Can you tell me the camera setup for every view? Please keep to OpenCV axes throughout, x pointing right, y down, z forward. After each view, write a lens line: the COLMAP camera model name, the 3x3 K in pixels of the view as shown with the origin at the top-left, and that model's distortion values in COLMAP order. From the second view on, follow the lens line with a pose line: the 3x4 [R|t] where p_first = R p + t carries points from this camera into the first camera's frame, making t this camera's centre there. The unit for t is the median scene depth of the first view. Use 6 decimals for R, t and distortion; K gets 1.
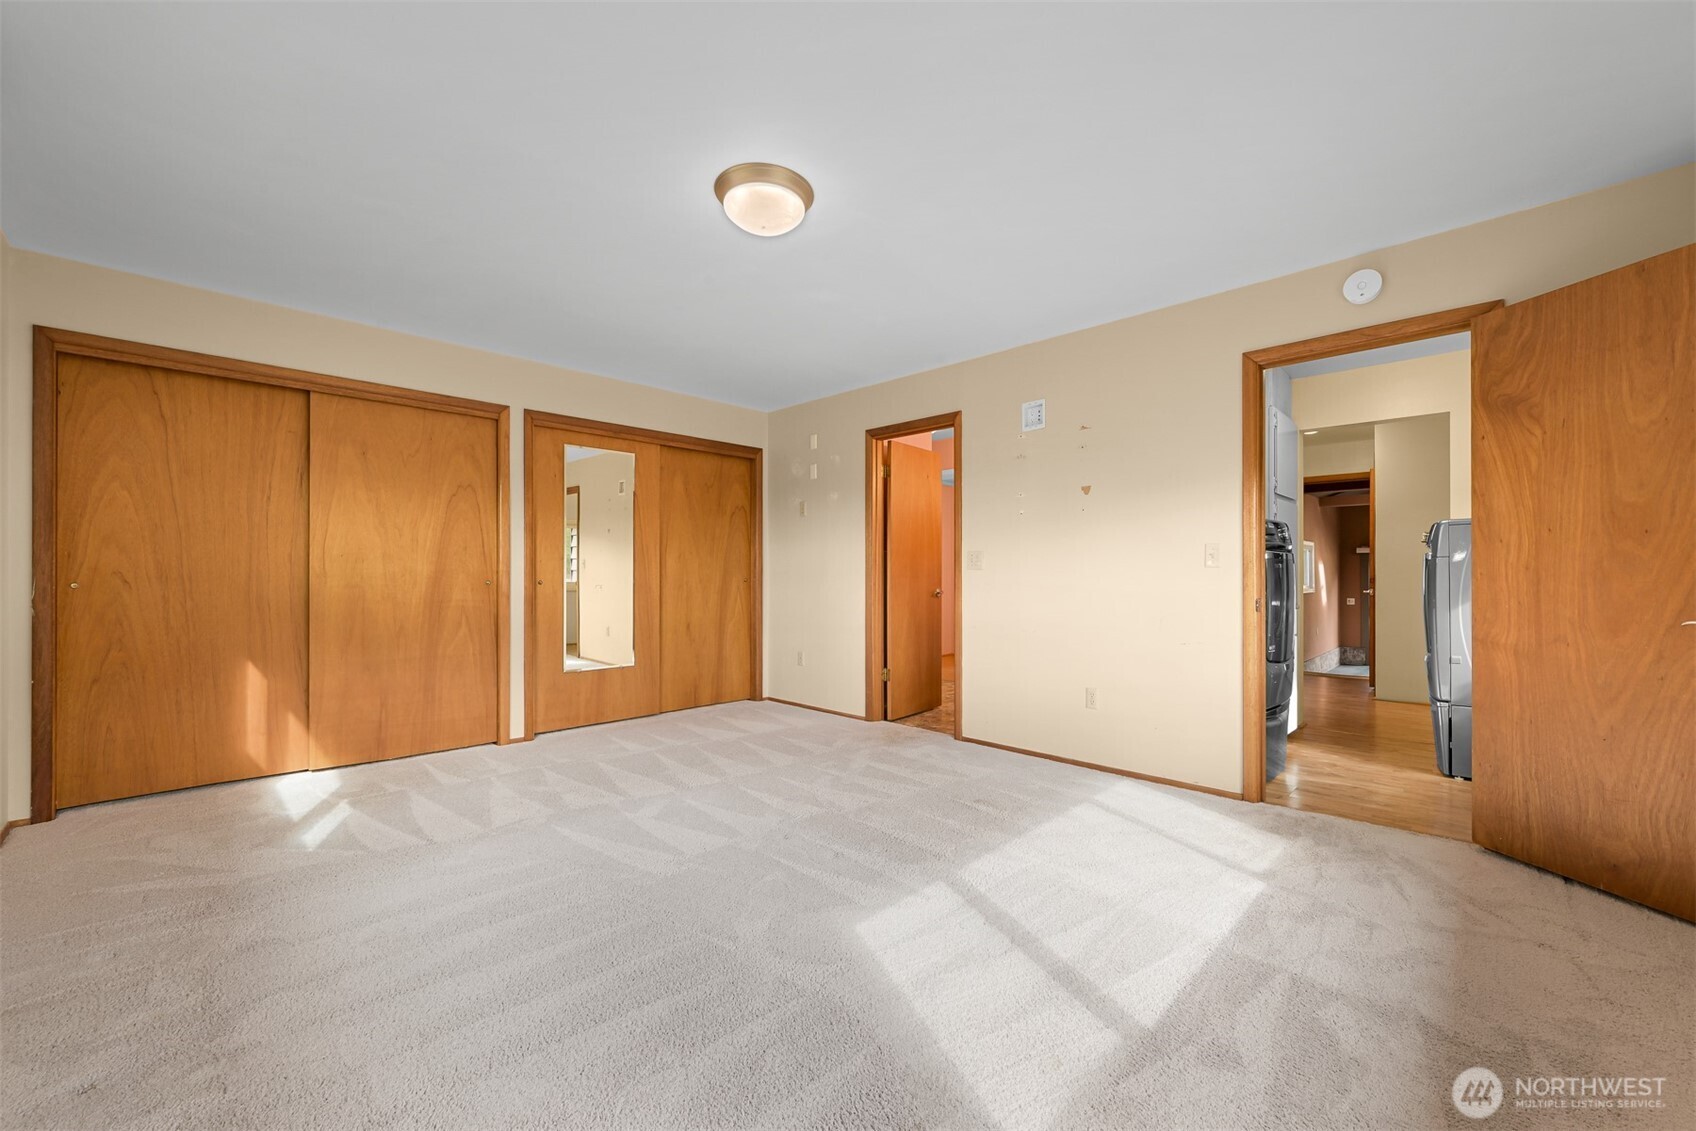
lens RADIAL K [[681.4, 0, 842.0], [0, 681.4, 568.7], [0, 0, 1]] dist [-0.001393, -0.000310]
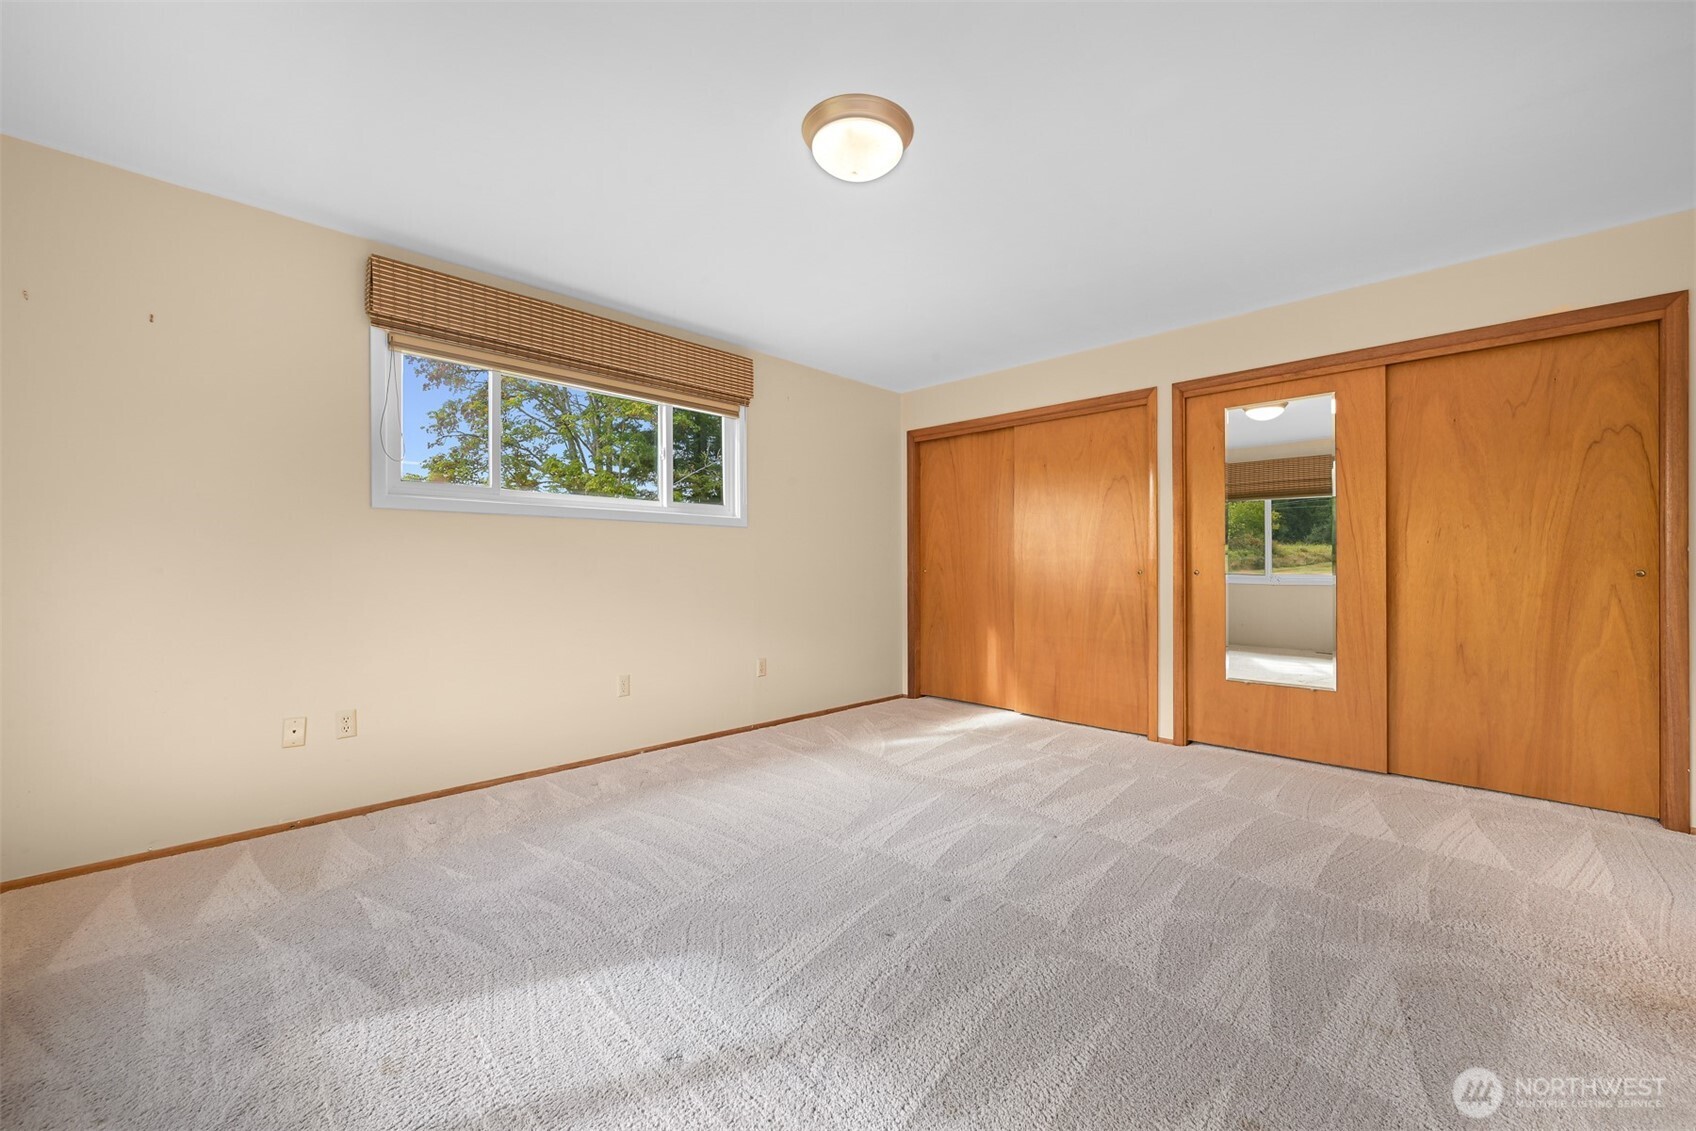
lens RADIAL K [[657.2, 0, 857.7], [0, 657.2, 566.5], [0, 0, 1]] dist [0.000166, -0.000028]
pose [[0.027274, -0.003529, -0.999622, 0.459294], [0.007707, 0.999965, -0.003320, 0.013441], [0.999598, -0.007614, 0.027300, 0.613850]]
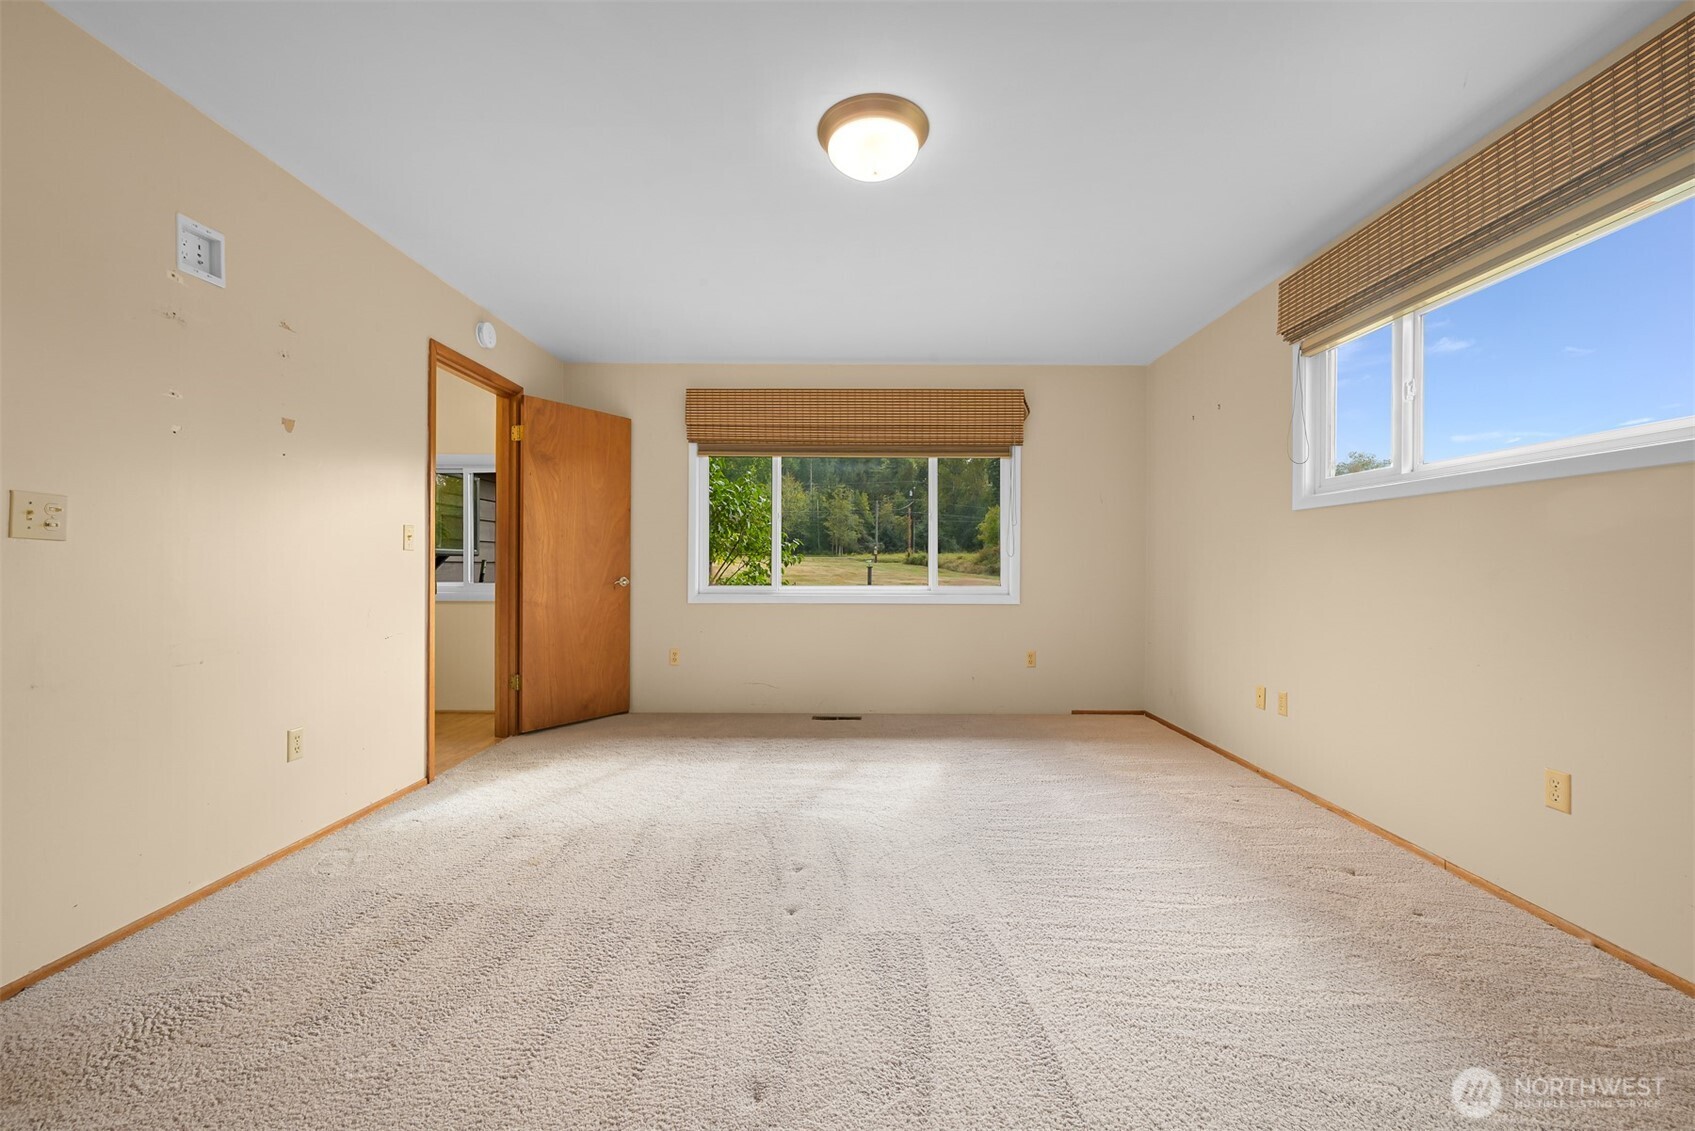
lens RADIAL K [[656.8, 0, 857.2], [0, 656.8, 566.5], [0, 0, 1]] dist [0.000166, -0.000028]
pose [[-0.714267, -0.001896, 0.699870, -0.439465], [-0.008096, 0.999952, -0.005554, 0.016404], [-0.699826, -0.009633, -0.714248, 1.019680]]
